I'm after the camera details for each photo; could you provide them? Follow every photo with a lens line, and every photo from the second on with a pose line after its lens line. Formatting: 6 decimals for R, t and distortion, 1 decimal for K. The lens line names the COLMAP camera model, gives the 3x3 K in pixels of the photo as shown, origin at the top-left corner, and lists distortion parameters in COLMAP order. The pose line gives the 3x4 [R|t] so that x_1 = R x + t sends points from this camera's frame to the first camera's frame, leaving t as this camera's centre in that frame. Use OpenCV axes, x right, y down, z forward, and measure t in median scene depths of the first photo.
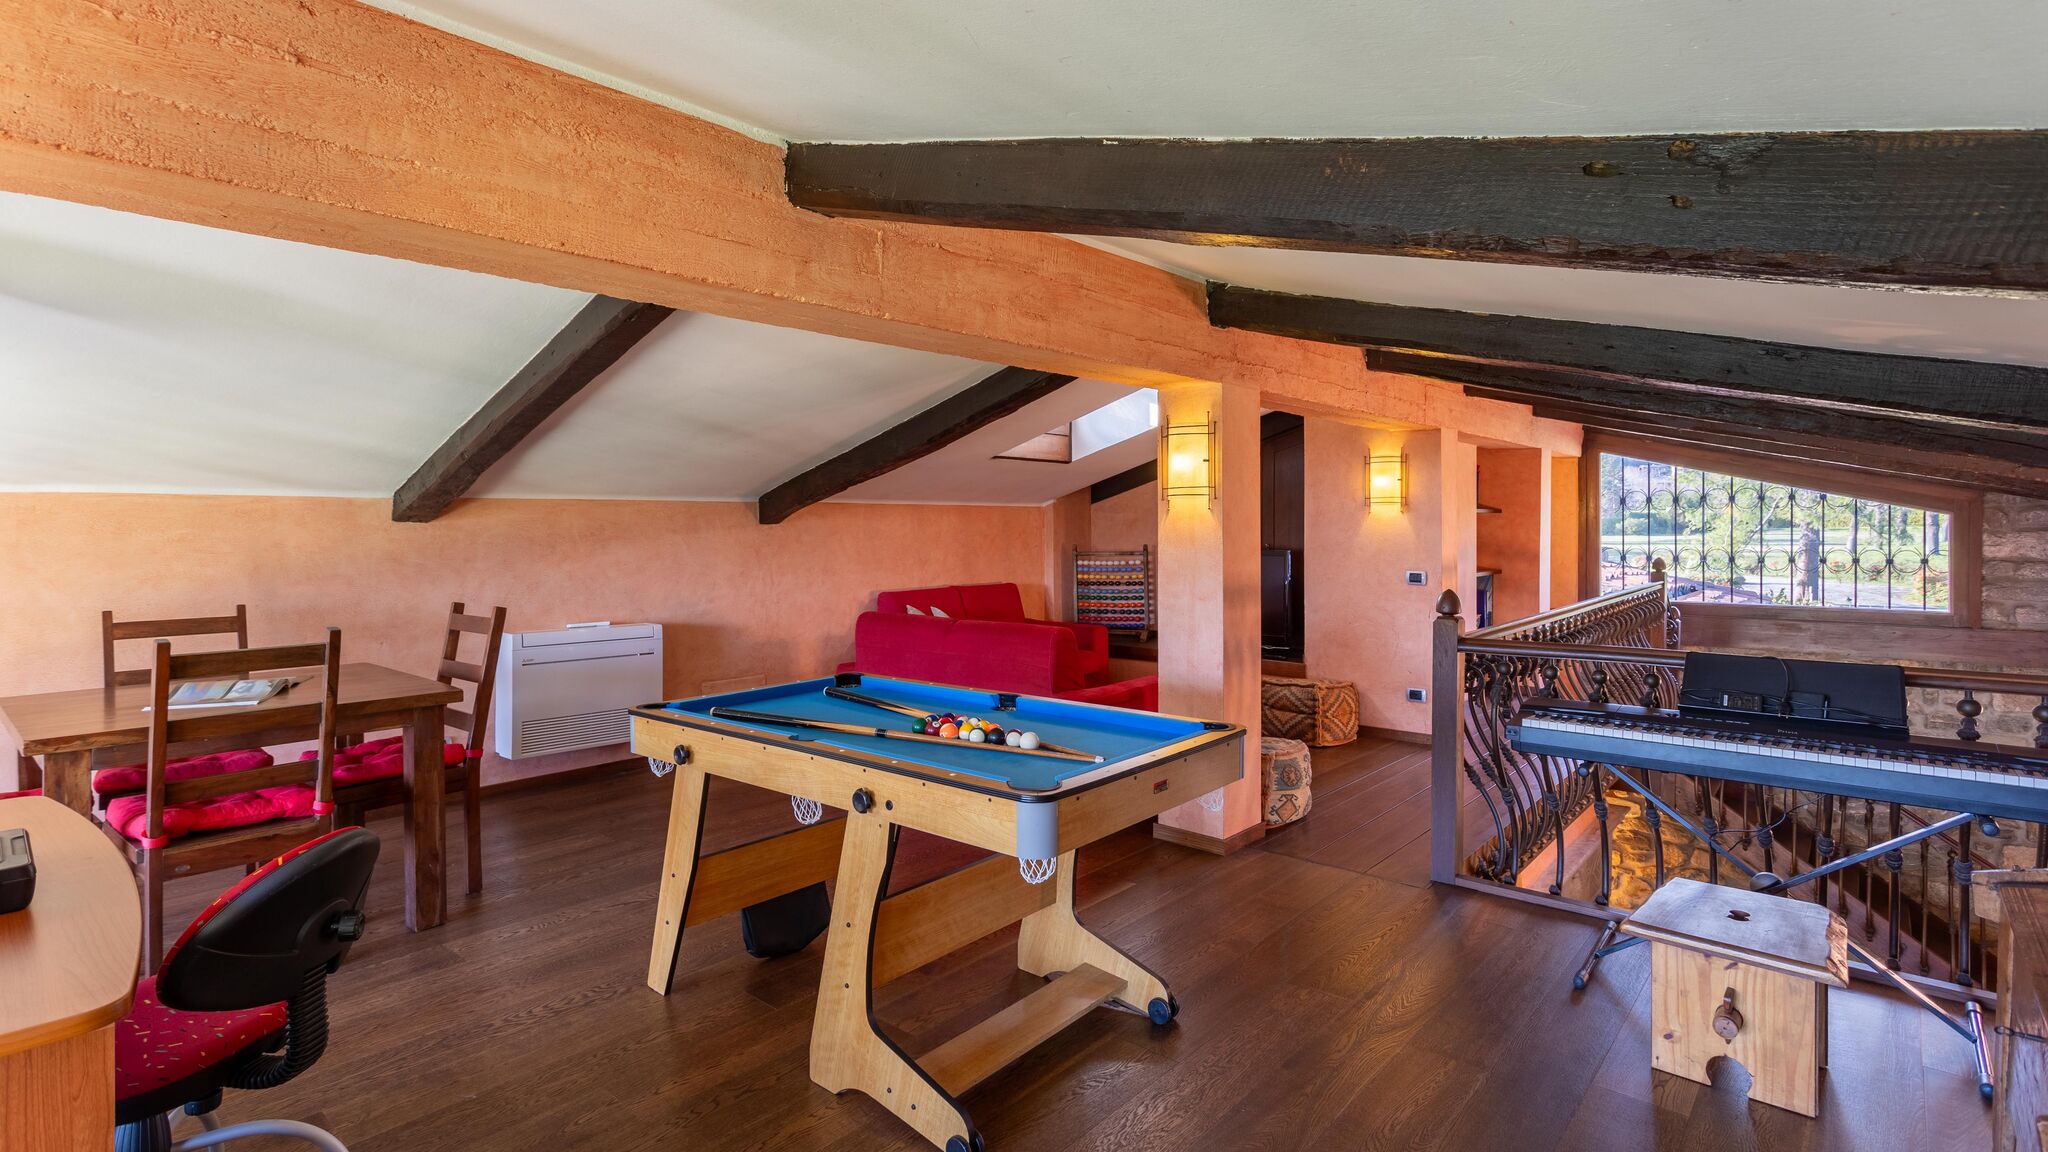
lens RADIAL K [[1012.9, 0, 977.0], [0, 1012.9, 529.6], [0, 0, 1]] dist [0.000247, 0.001407]
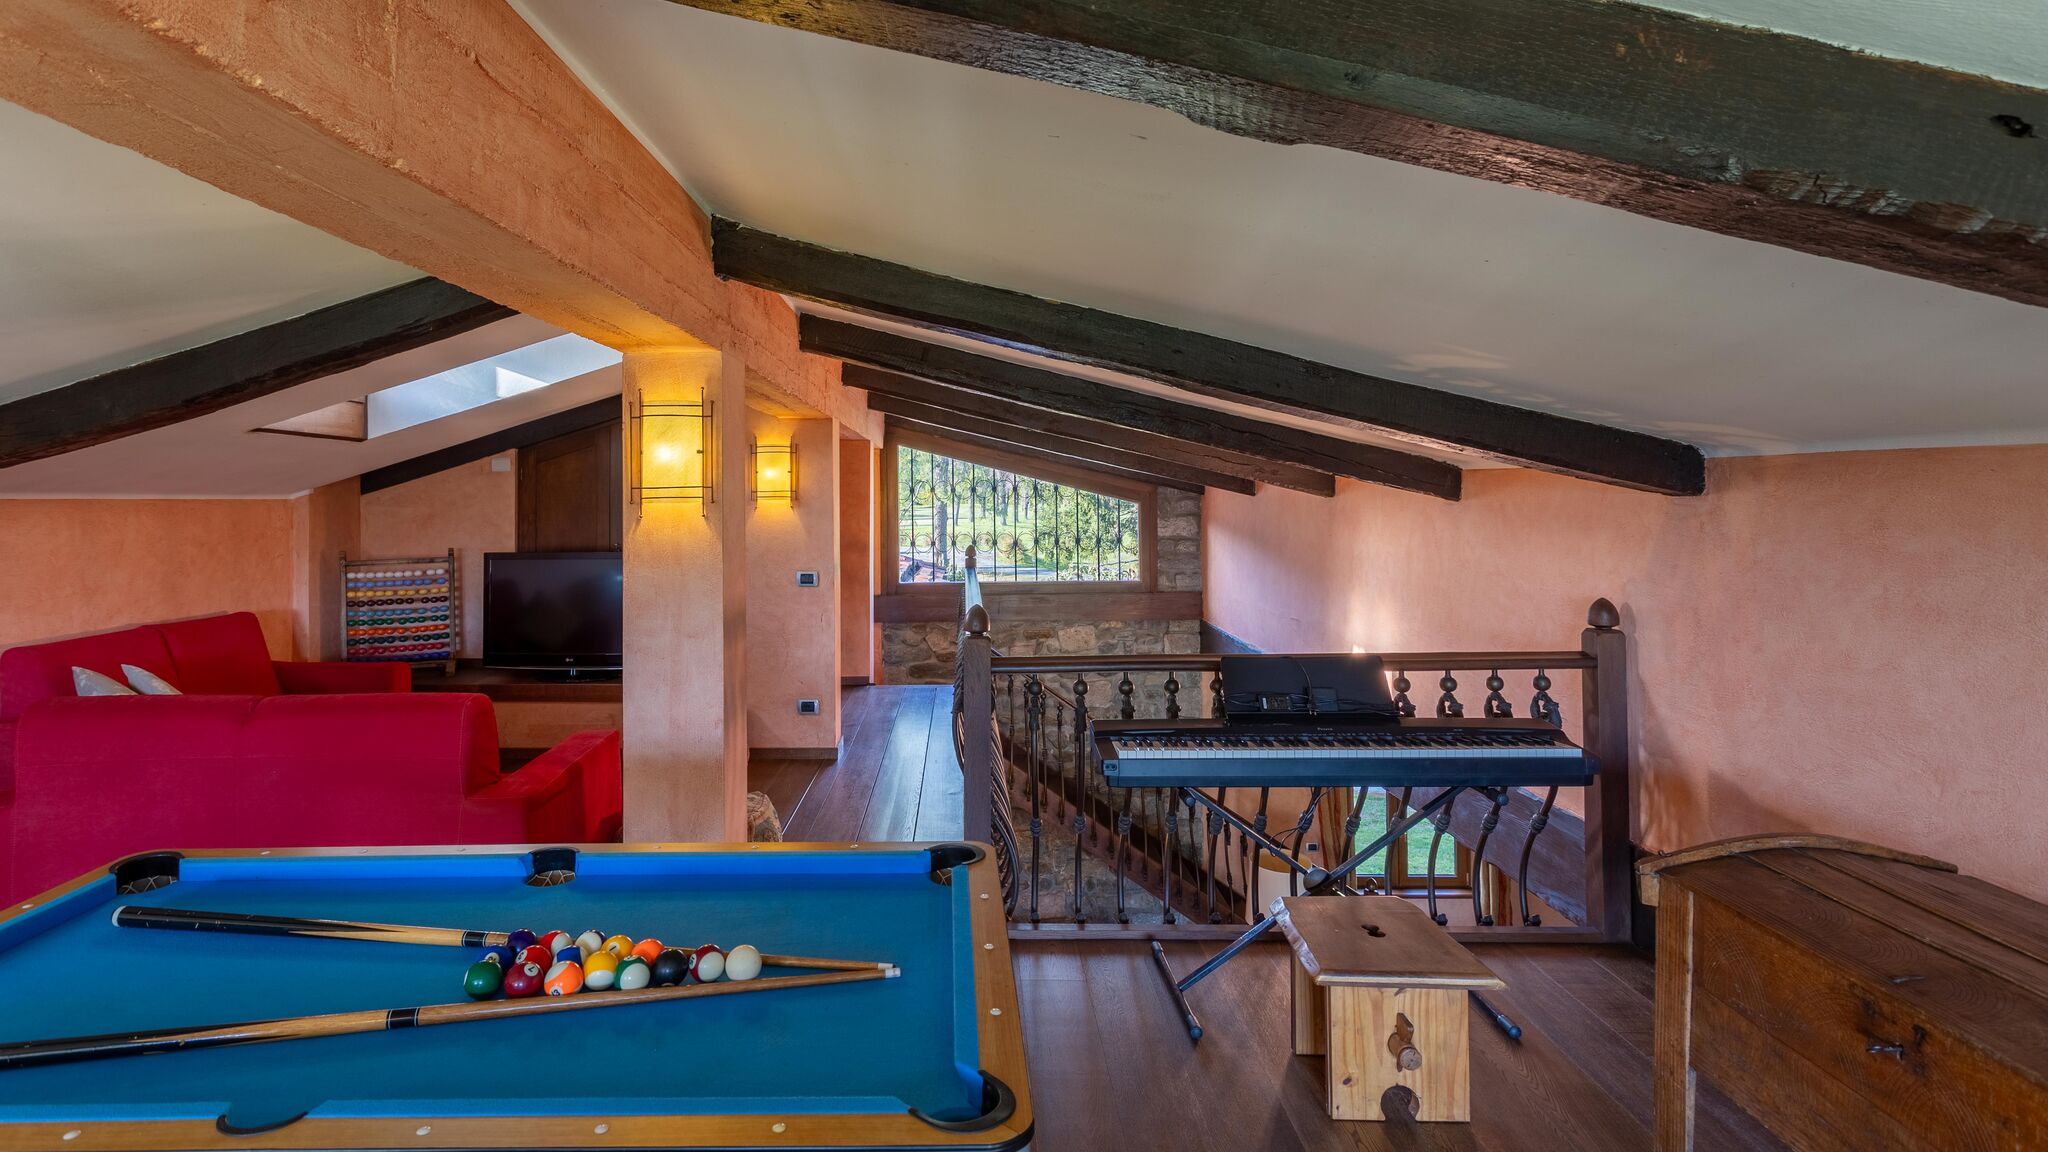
lens RADIAL K [[1045.4, 0, 939.0], [0, 1045.4, 476.1], [0, 0, 1]] dist [0.000383, 0.001446]
pose [[0.752078, 0.009457, 0.659006, -0.100704], [0.011600, 0.999552, -0.027583, -0.017462], [-0.658972, 0.028389, 0.751632, 0.194937]]
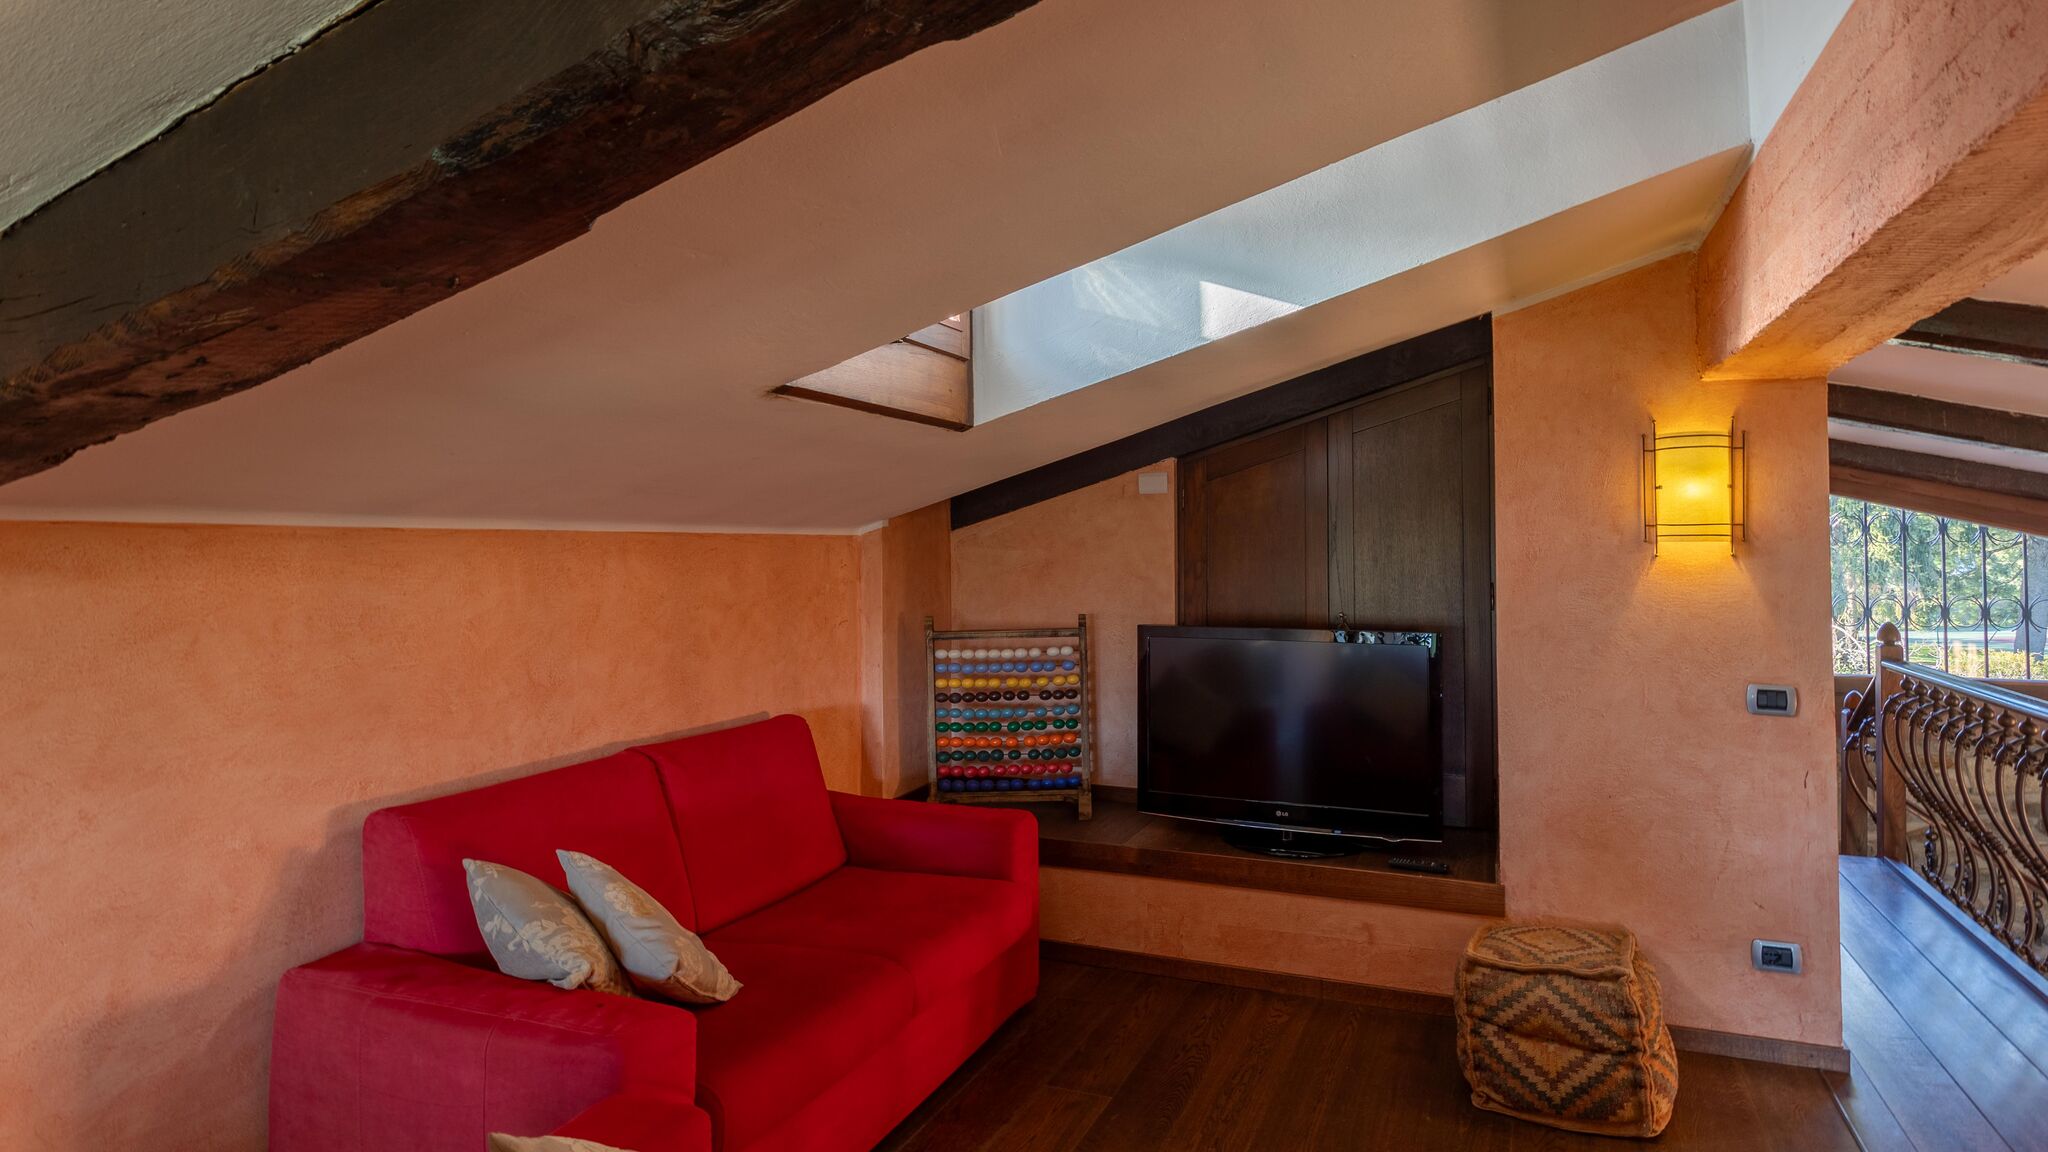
lens RADIAL K [[1041.3, 0, 1184.2], [0, 1041.3, 544.8], [0, 0, 1]] dist [0.002754, 0.001136]
pose [[0.898393, 0.000254, 0.439192, -0.013273], [0.003039, 0.999972, -0.006793, -0.019215], [-0.439181, 0.007438, 0.898368, 0.664306]]
